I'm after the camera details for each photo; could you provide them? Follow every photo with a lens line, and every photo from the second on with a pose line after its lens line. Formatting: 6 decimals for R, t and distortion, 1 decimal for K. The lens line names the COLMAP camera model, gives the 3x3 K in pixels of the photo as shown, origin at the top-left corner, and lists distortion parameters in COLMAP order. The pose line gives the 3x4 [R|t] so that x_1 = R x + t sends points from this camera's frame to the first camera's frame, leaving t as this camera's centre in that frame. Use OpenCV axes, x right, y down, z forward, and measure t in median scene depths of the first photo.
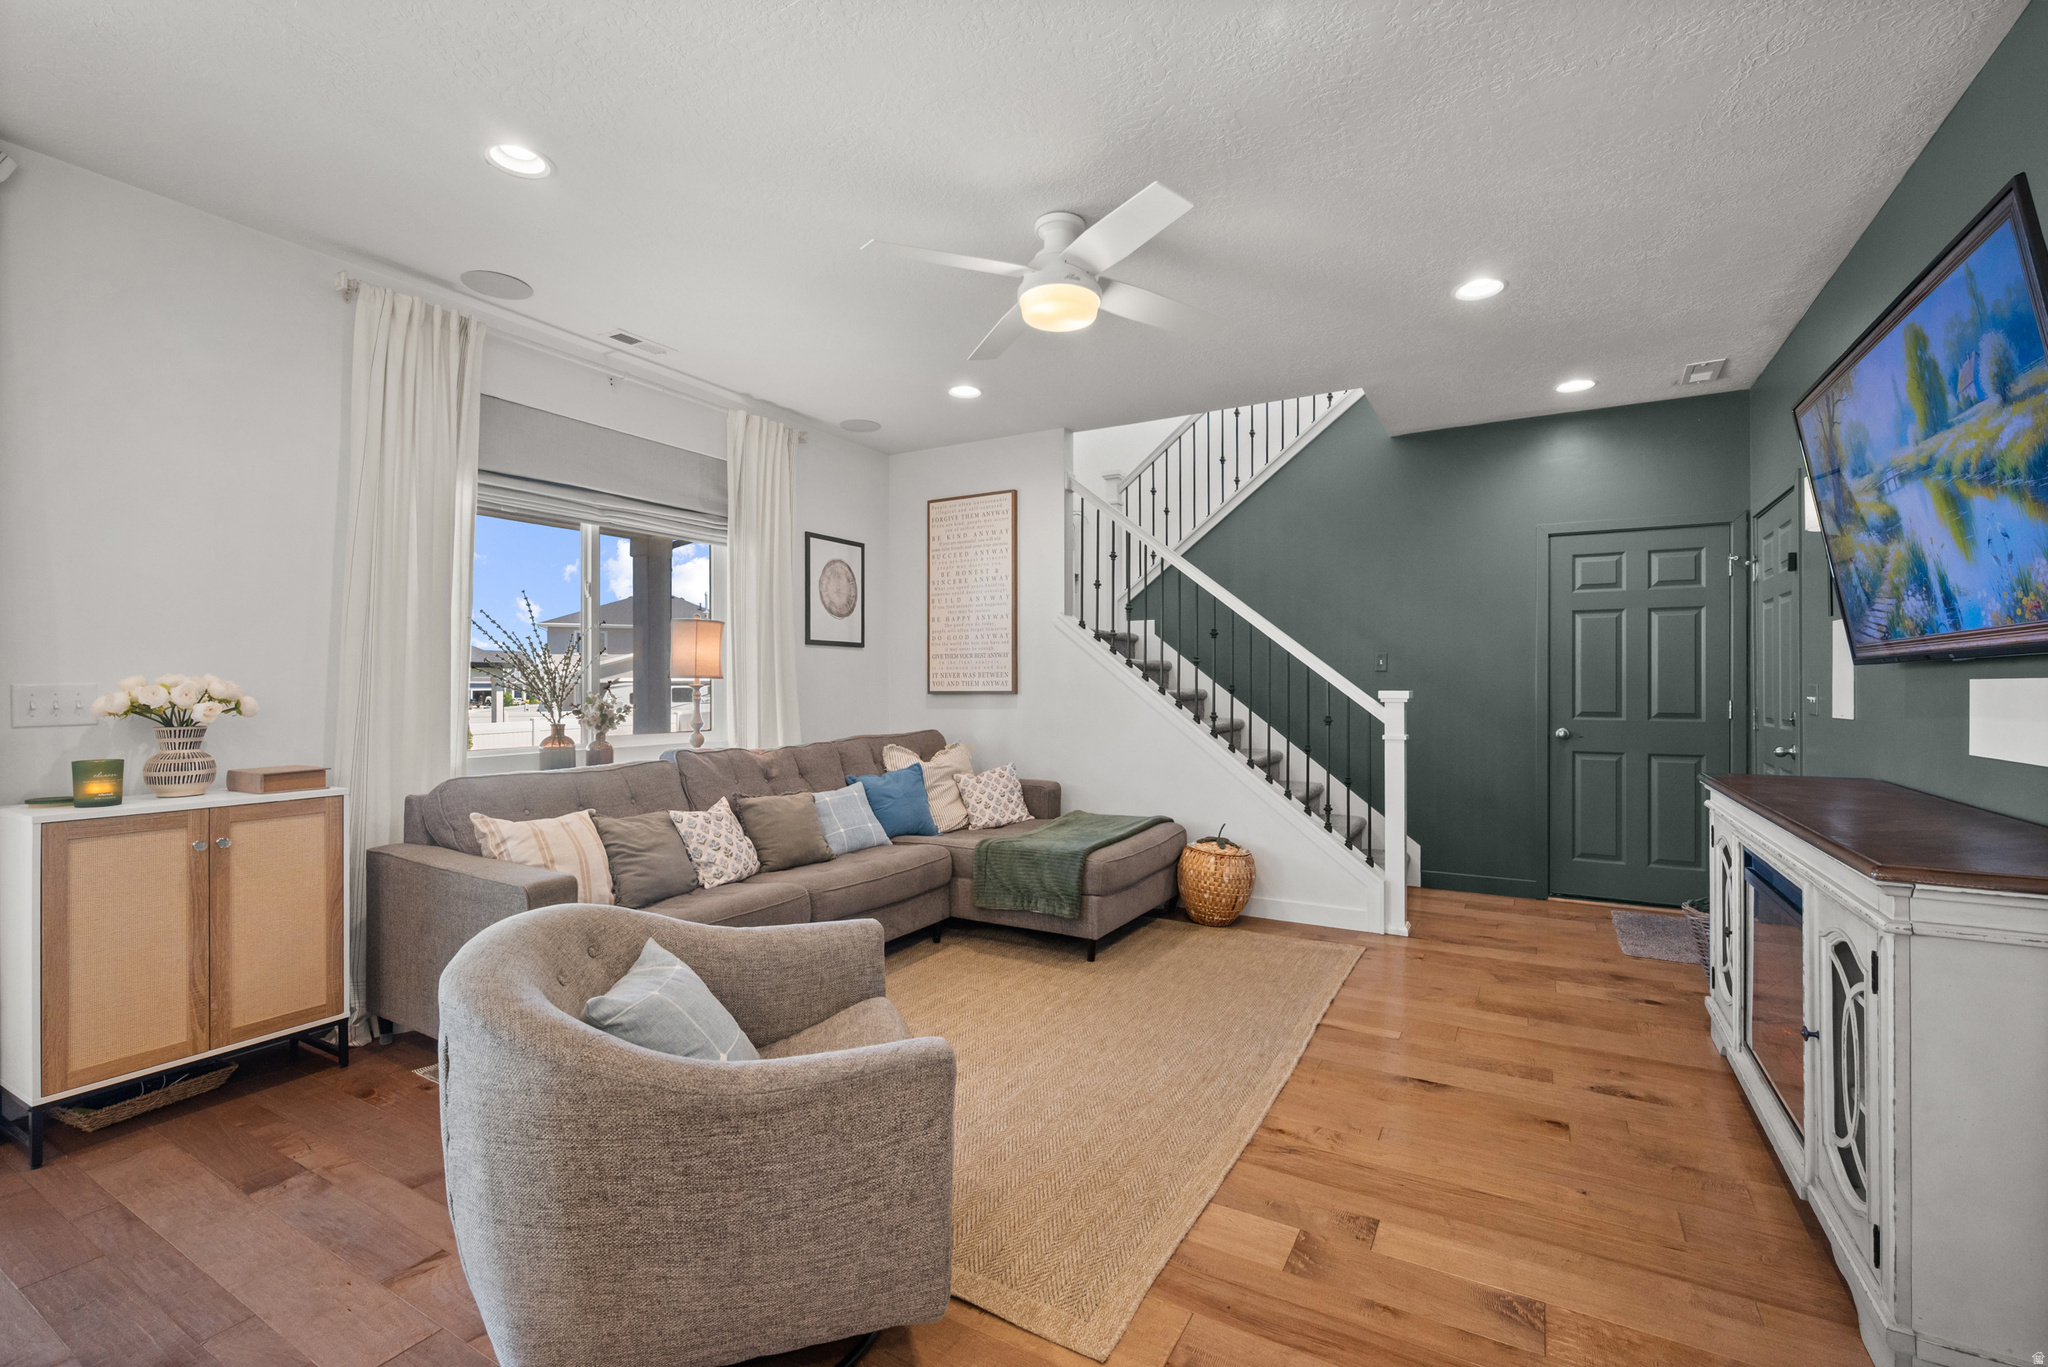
lens RADIAL K [[880.6, 0, 1036.2], [0, 880.6, 682.2], [0, 0, 1]] dist [-0.000878, -0.000177]
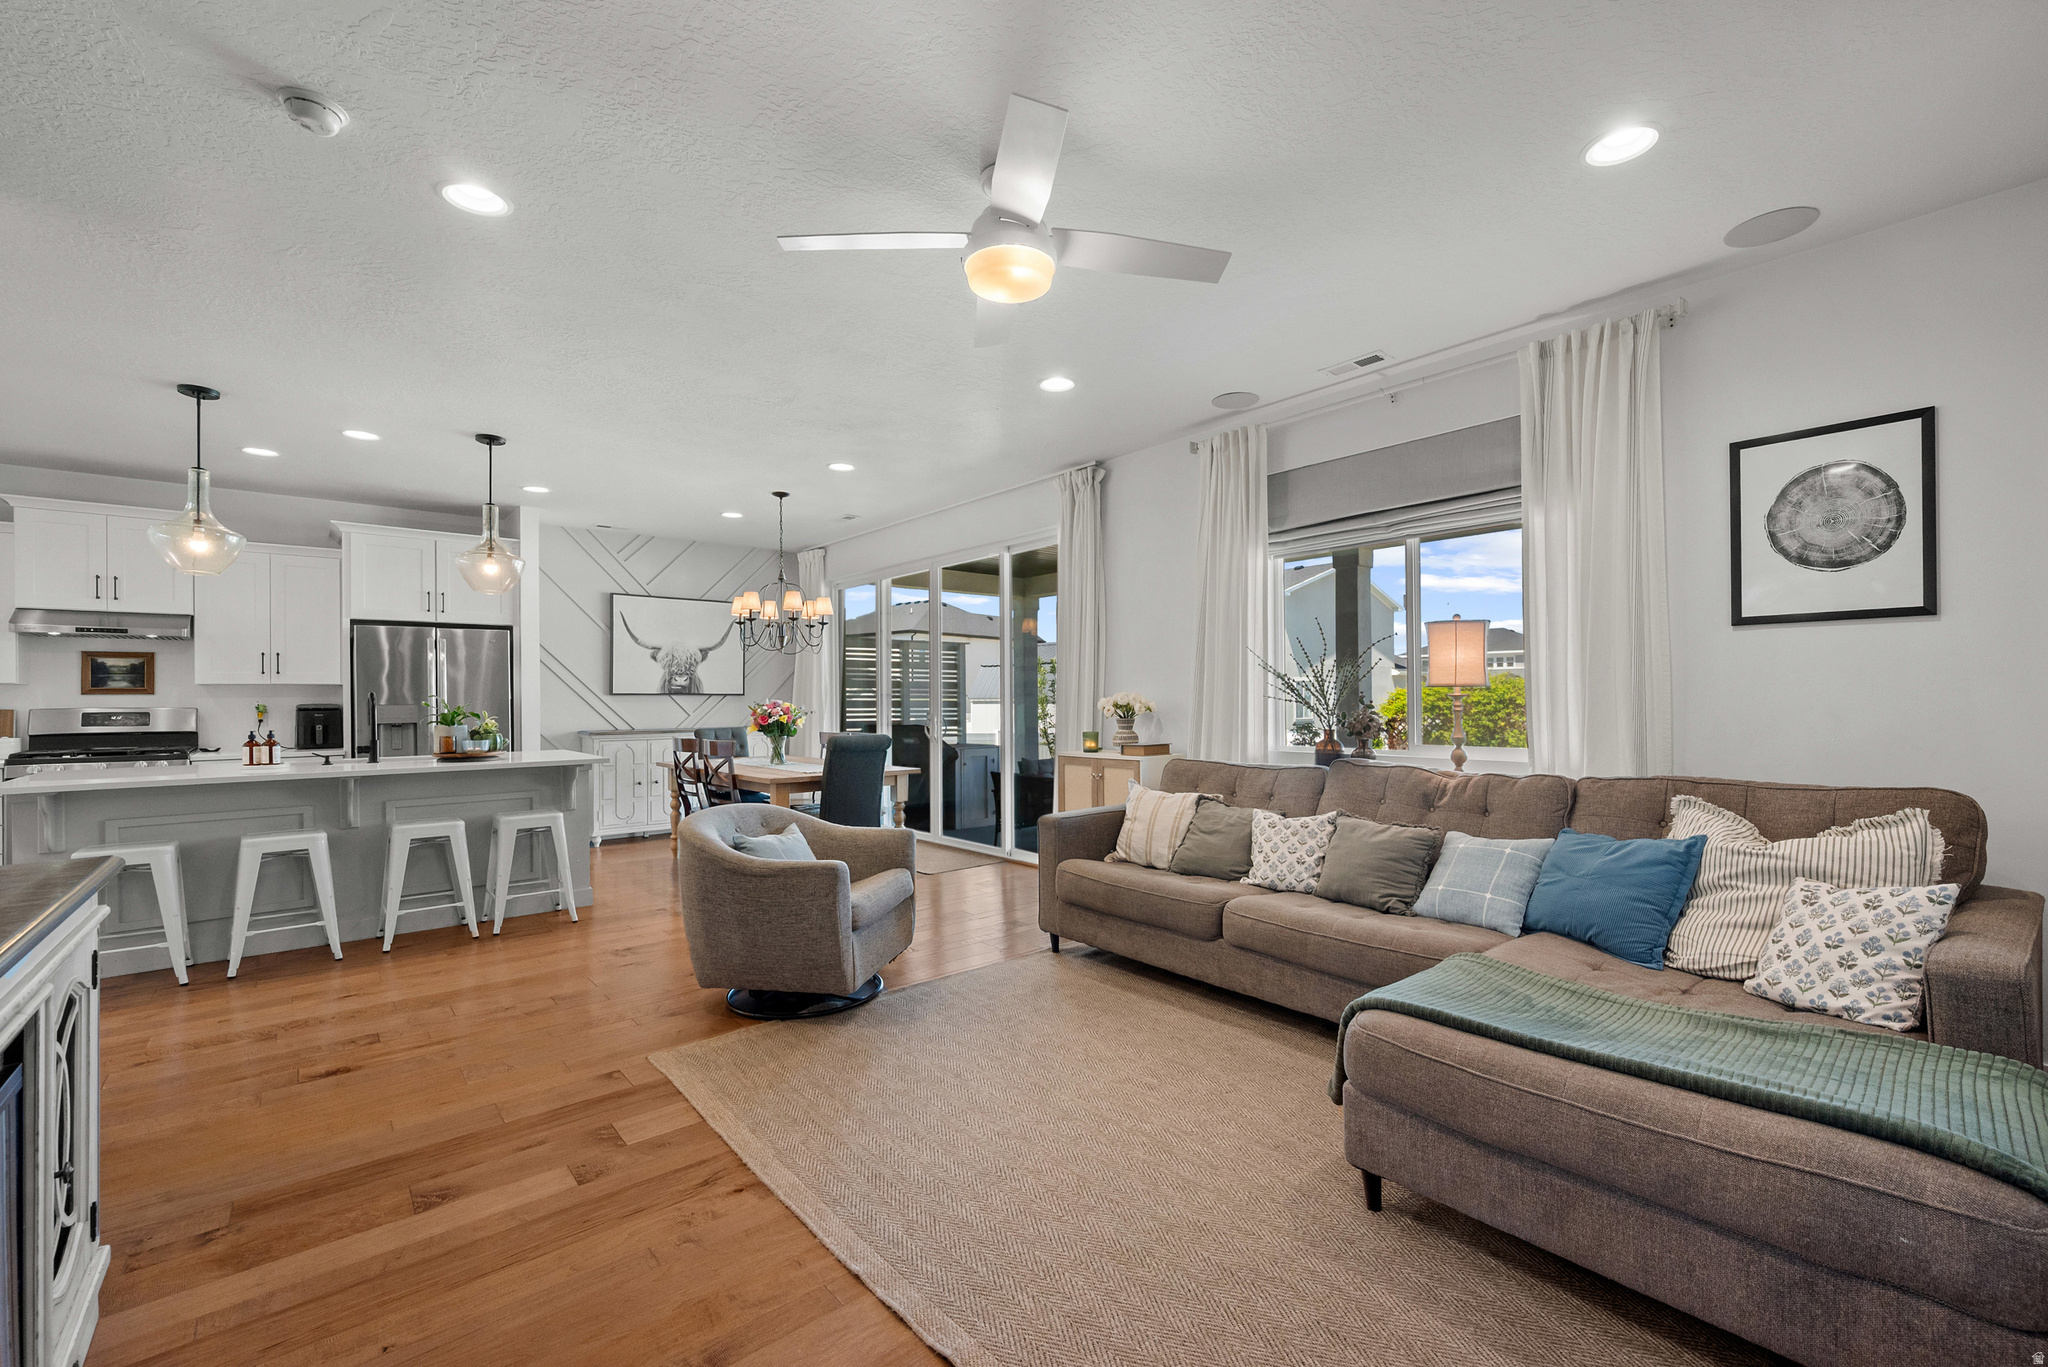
lens RADIAL K [[841.1, 0, 1027.1], [0, 841.1, 694.2], [0, 0, 1]] dist [0.001701, 0.000000]
pose [[-0.336155, -0.001118, -0.941806, 0.500025], [0.013148, 0.999896, -0.005880, 0.002269], [0.941715, -0.014360, -0.336106, 0.790628]]
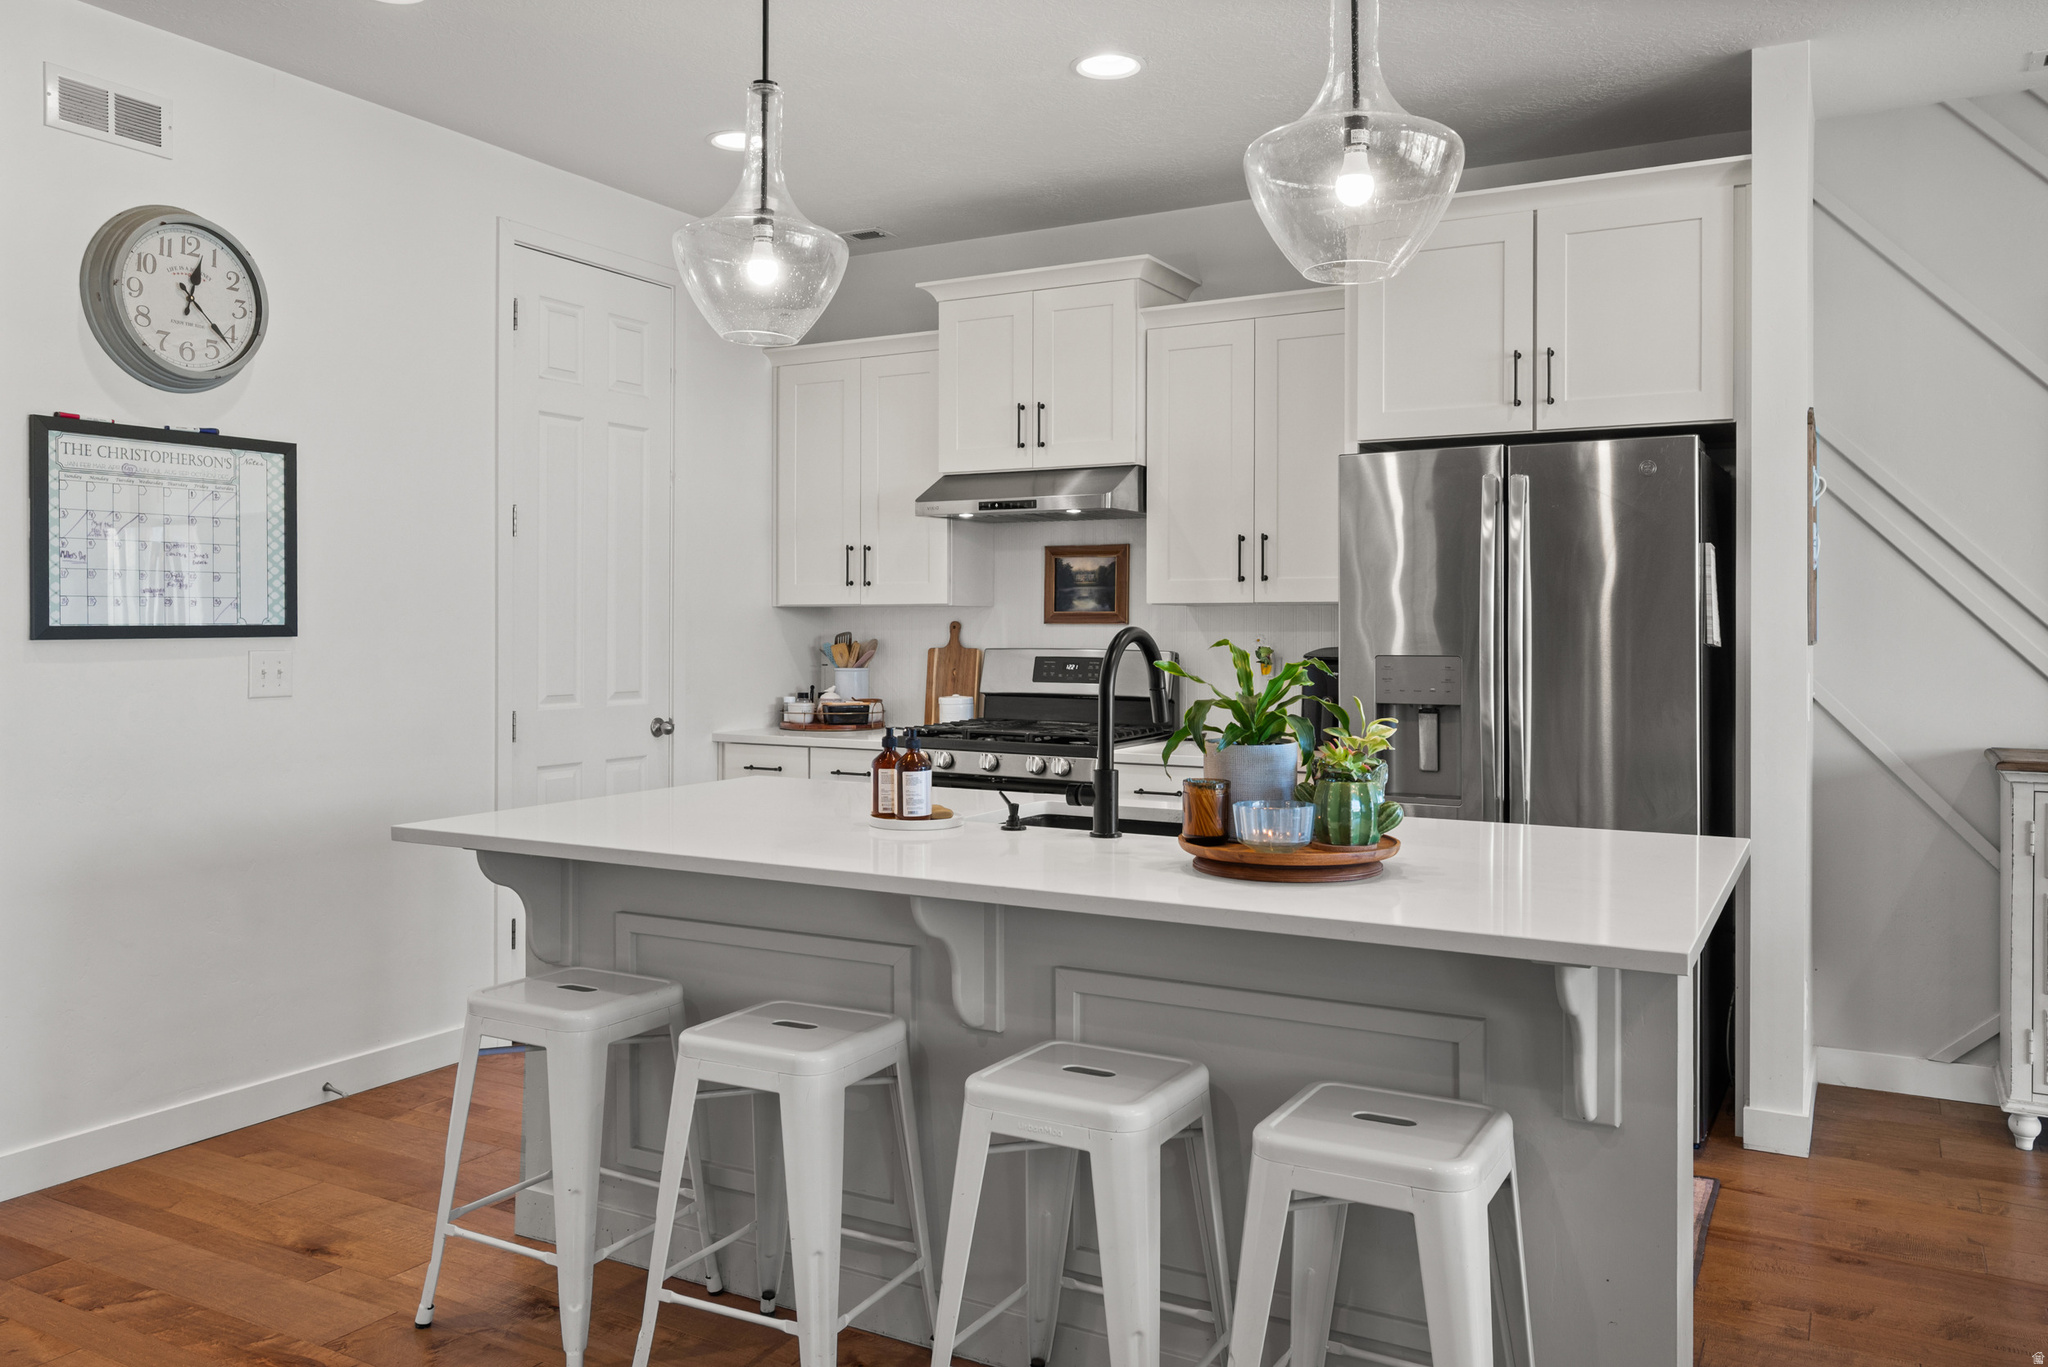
lens RADIAL K [[1522.1, 0, 1024.1], [0, 1522.1, 616.1], [0, 0, 1]] dist [-0.007161, -0.001916]
pose [[-0.999926, -0.002419, -0.011949, -0.119601], [-0.002283, 0.999933, -0.011376, -0.013492], [0.011976, -0.011348, -0.999864, 0.351695]]
